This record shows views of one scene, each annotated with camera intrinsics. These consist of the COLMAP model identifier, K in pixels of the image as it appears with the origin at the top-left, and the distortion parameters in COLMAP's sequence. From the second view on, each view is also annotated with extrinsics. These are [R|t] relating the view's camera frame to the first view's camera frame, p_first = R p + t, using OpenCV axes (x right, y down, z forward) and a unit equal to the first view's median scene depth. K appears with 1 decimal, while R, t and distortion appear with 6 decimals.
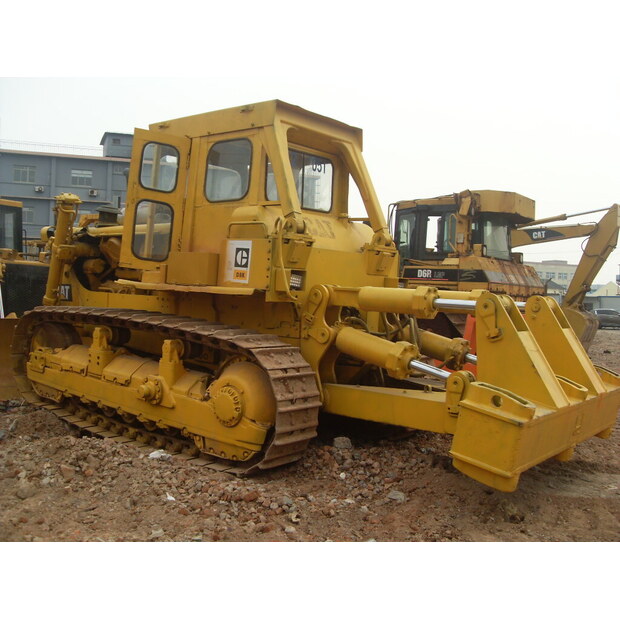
lens RADIAL K [[693.3, 0, 308.8], [0, 693.3, 303.4], [0, 0, 1]] dist [-0.190533, 0.184074]
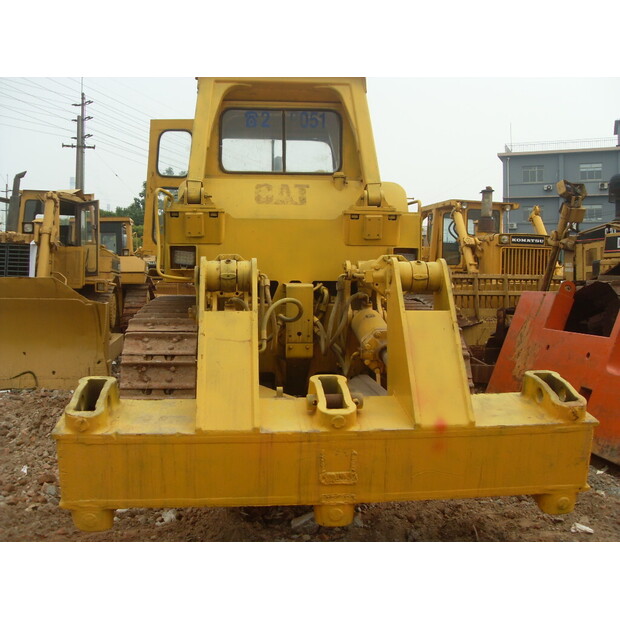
lens RADIAL K [[693.3, 0, 308.8], [0, 693.3, 303.4], [0, 0, 1]] dist [-0.190533, 0.184074]
pose [[0.701165, -0.009668, -0.712934, 0.680424], [0.009417, 0.999946, -0.004298, 0.029321], [0.712937, -0.003700, 0.701218, 0.466366]]
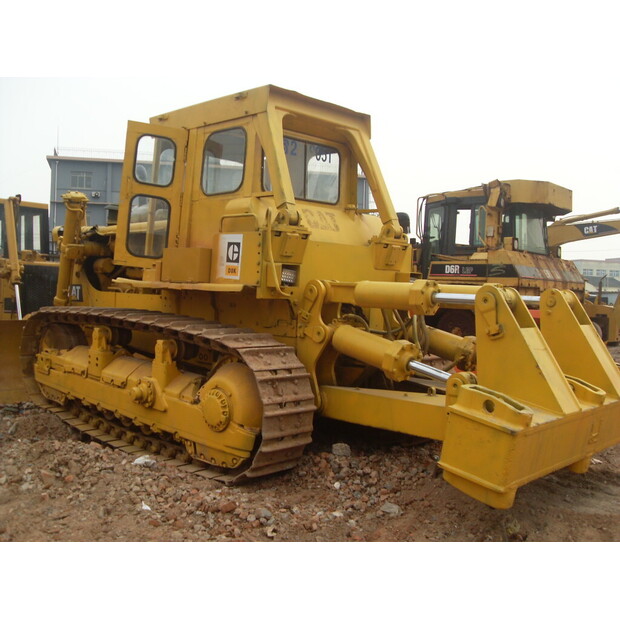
lens RADIAL K [[693.3, 0, 308.8], [0, 693.3, 303.4], [0, 0, 1]] dist [-0.190533, 0.184074]
pose [[0.996158, -0.009772, -0.087026, 0.084529], [0.009554, 0.999950, -0.002924, 0.007017], [0.087050, 0.002081, 0.996202, 0.067006]]
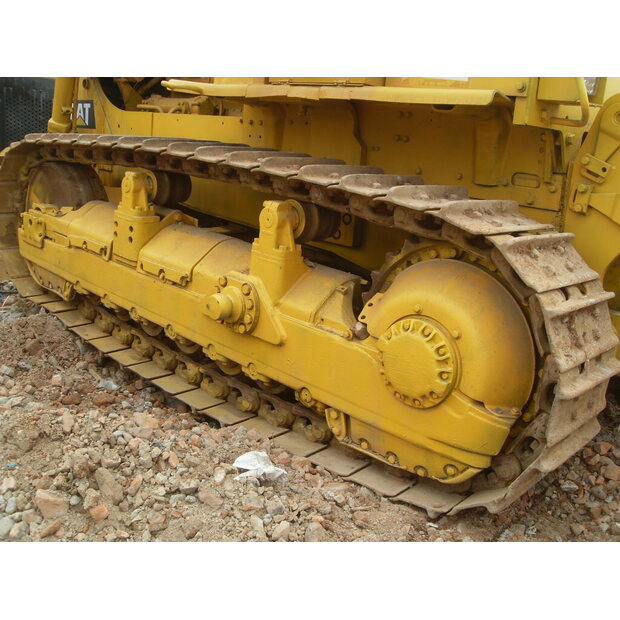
lens RADIAL K [[693.3, 0, 308.8], [0, 693.3, 303.4], [0, 0, 1]] dist [-0.190533, 0.184074]
pose [[0.996309, 0.050162, -0.069662, -0.144211], [-0.034260, 0.976425, 0.213120, 0.019926], [0.078711, -0.209947, 0.974539, 0.529076]]
